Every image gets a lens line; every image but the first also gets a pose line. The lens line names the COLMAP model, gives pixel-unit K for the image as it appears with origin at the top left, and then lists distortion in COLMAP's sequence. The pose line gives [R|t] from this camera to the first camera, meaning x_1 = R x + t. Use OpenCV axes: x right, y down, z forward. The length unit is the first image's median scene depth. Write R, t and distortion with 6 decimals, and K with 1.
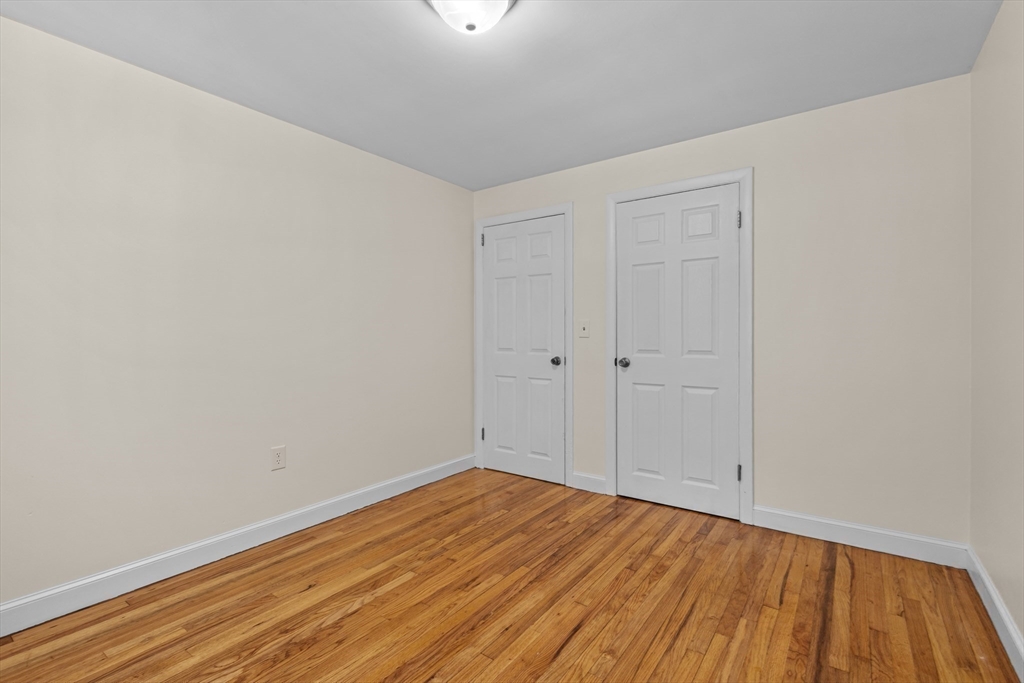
lens RADIAL K [[477.6, 0, 511.0], [0, 477.6, 333.1], [0, 0, 1]] dist [0.004639, -0.000038]
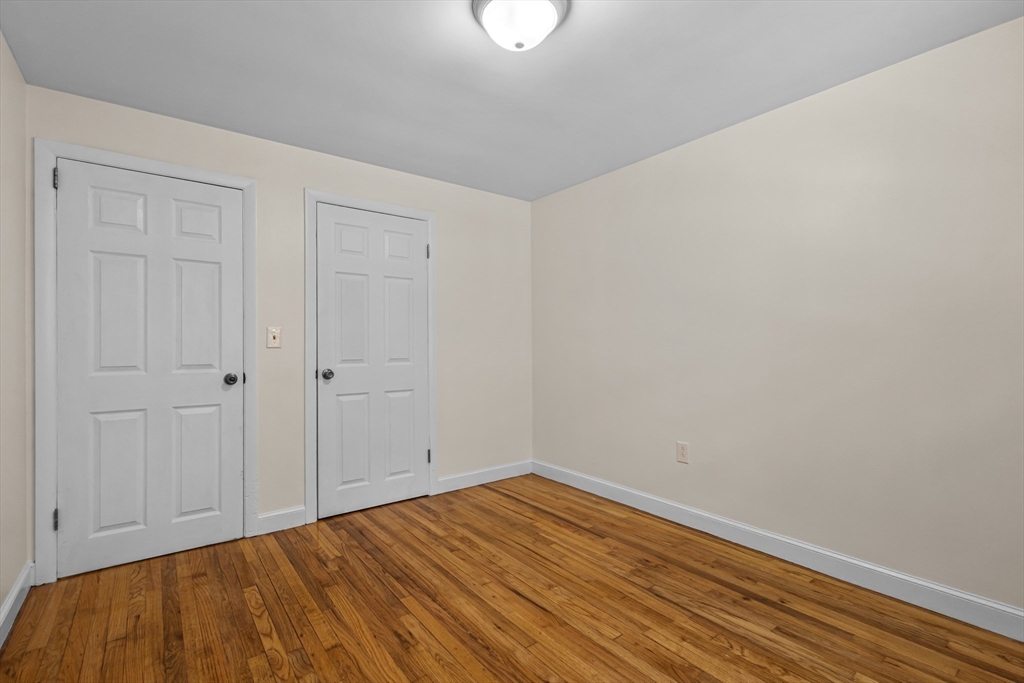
lens RADIAL K [[472.6, 0, 528.1], [0, 472.6, 344.9], [0, 0, 1]] dist [0.002684, 0.000046]
pose [[0.261787, -0.001162, 0.965125, -0.688981], [0.000899, 0.999999, 0.000960, 0.004592], [-0.965125, 0.000616, 0.261788, 0.473046]]
